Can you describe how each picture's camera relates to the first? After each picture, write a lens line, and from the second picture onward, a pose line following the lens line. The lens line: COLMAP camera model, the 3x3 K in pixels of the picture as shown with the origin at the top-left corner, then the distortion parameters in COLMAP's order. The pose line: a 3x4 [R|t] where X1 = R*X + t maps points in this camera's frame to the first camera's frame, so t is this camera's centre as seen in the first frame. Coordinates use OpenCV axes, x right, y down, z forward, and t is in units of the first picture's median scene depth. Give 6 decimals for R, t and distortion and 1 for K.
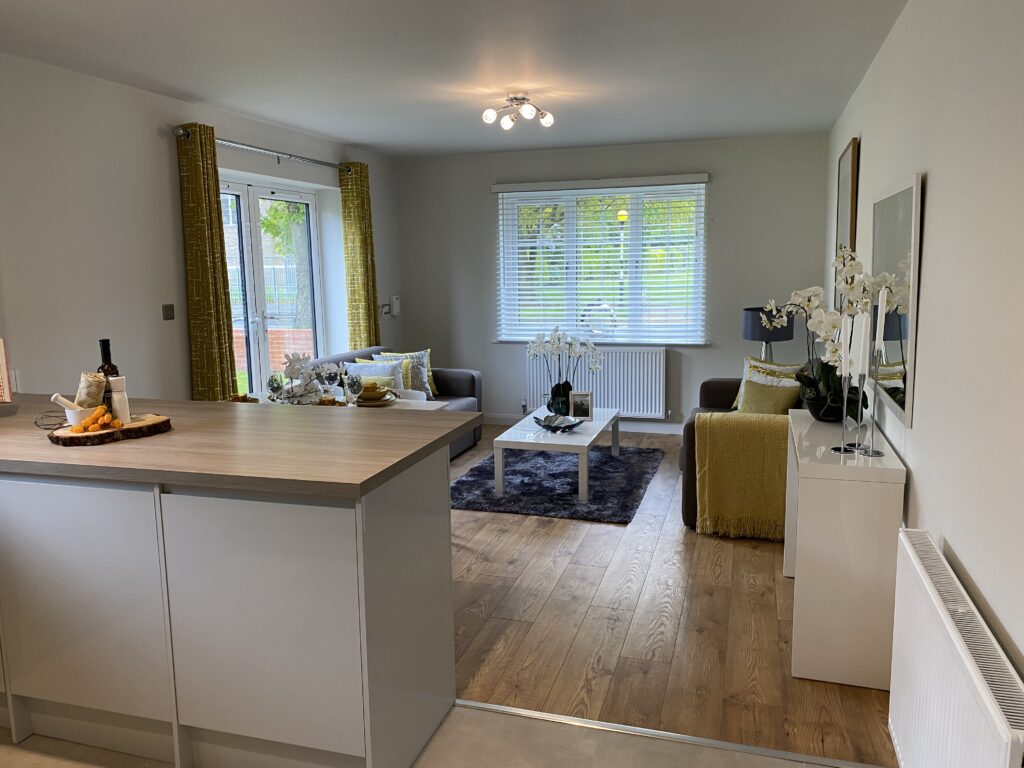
lens RADIAL K [[755.1, 0, 512.0], [0, 755.1, 384.0], [0, 0, 1]] dist [0.027791, -0.004710]
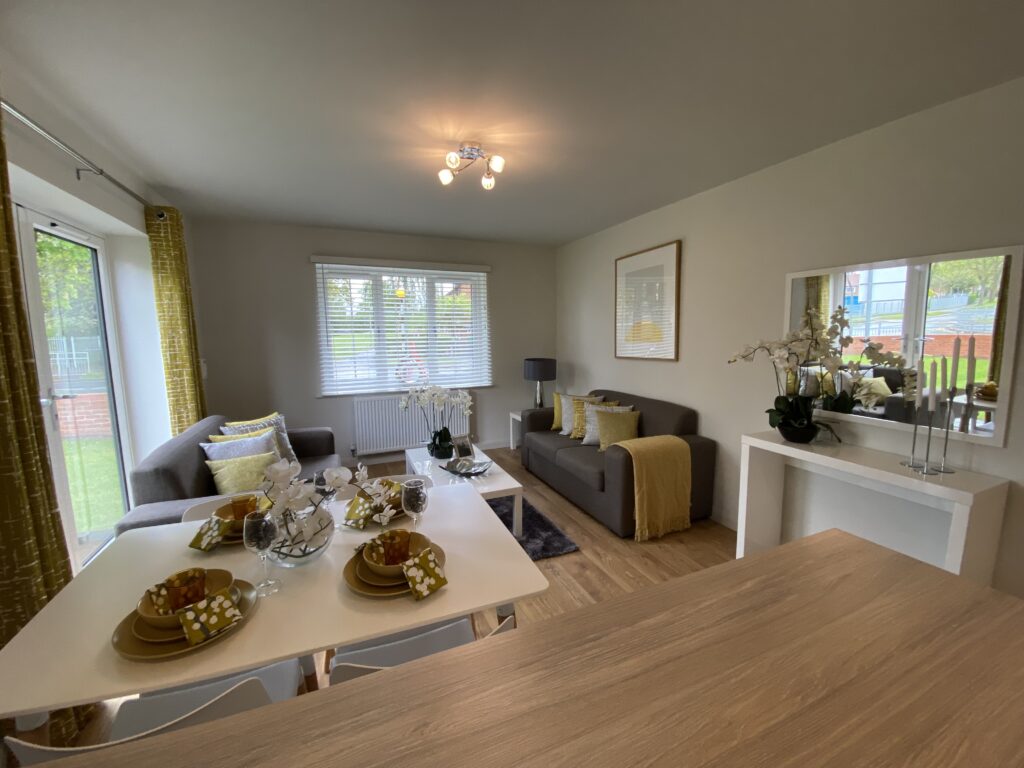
lens RADIAL K [[413.0, 0, 512.0], [0, 413.0, 384.0], [0, 0, 1]] dist [0.000708, -0.012093]
pose [[0.765463, -0.074938, 0.639102, -0.248916], [0.099265, 0.995059, -0.002215, -0.059262], [-0.635778, 0.065136, 0.769119, 0.459320]]
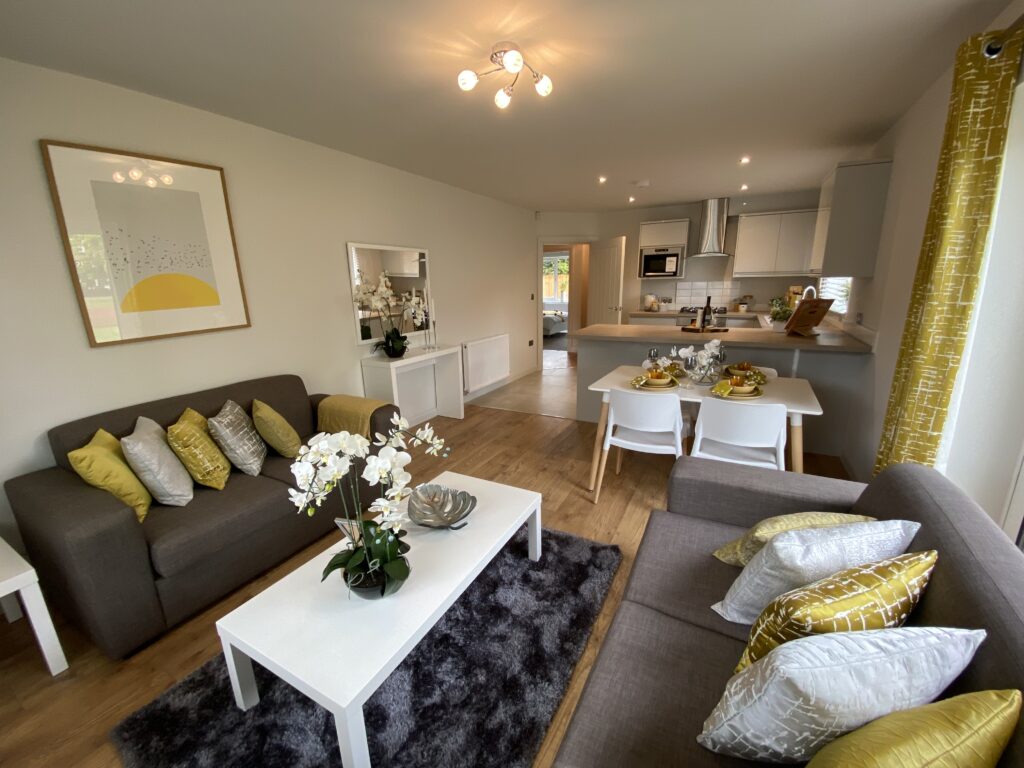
lens RADIAL K [[413.0, 0, 512.0], [0, 413.0, 384.0], [0, 0, 1]] dist [0.000708, -0.012093]
pose [[-0.980398, -0.011250, 0.196705, -0.070008], [0.067198, 0.919414, 0.387507, -0.180251], [-0.185213, 0.393129, -0.900636, 1.202110]]
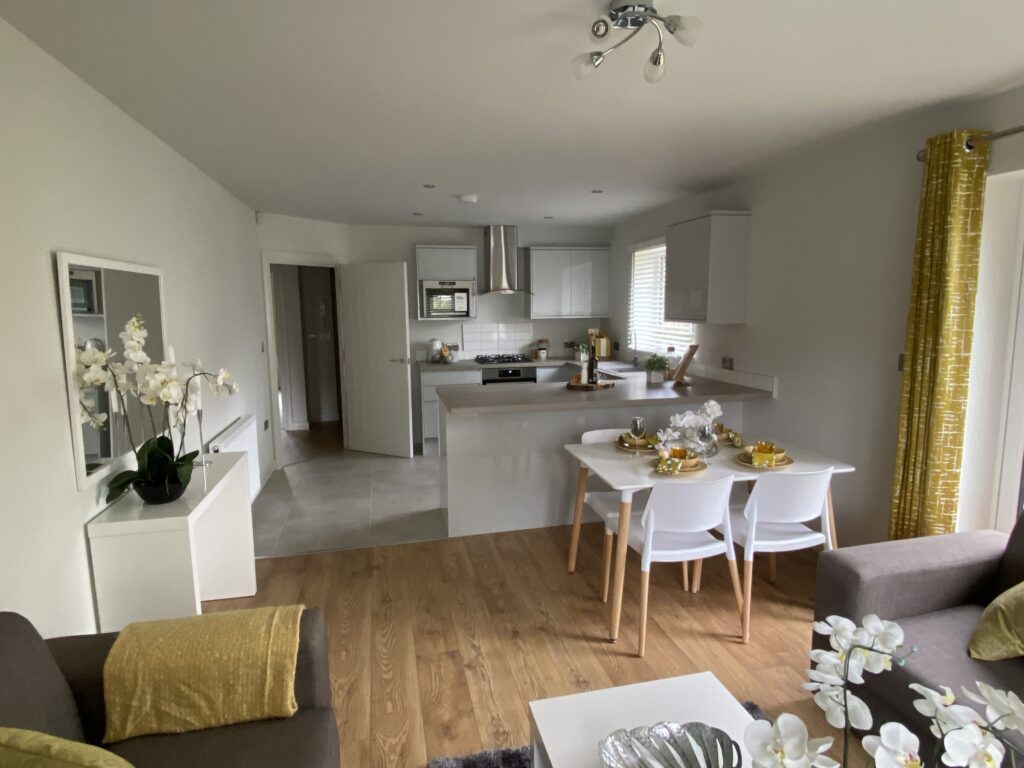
lens RADIAL K [[570.5, 0, 512.0], [0, 570.5, 384.0], [0, 0, 1]] dist [0.050906, -0.053789]
pose [[-0.860942, 0.095165, -0.499723, 0.236323], [-0.055101, 0.959121, 0.277581, -0.187177], [0.505711, 0.266516, -0.820503, 1.064286]]
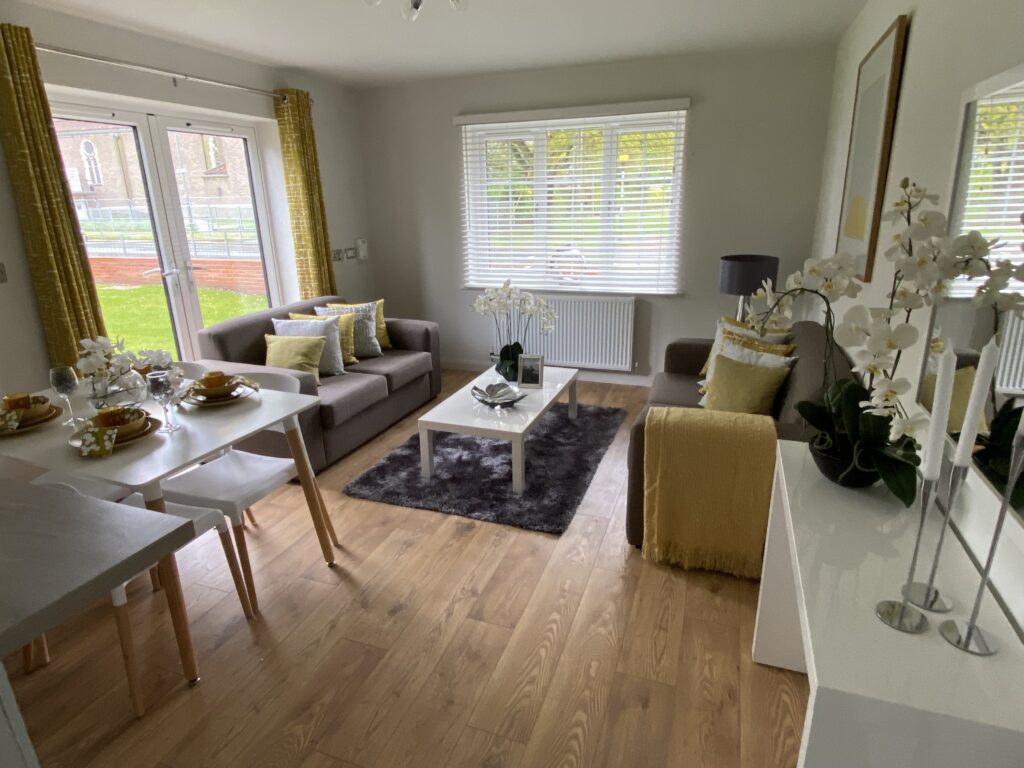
lens RADIAL K [[570.5, 0, 512.0], [0, 570.5, 384.0], [0, 0, 1]] dist [0.050906, -0.053789]
pose [[0.998827, 0.012482, -0.046791, 0.101957], [-0.005251, 0.988431, 0.151577, -0.059036], [0.048142, -0.151154, 0.987337, 0.325194]]
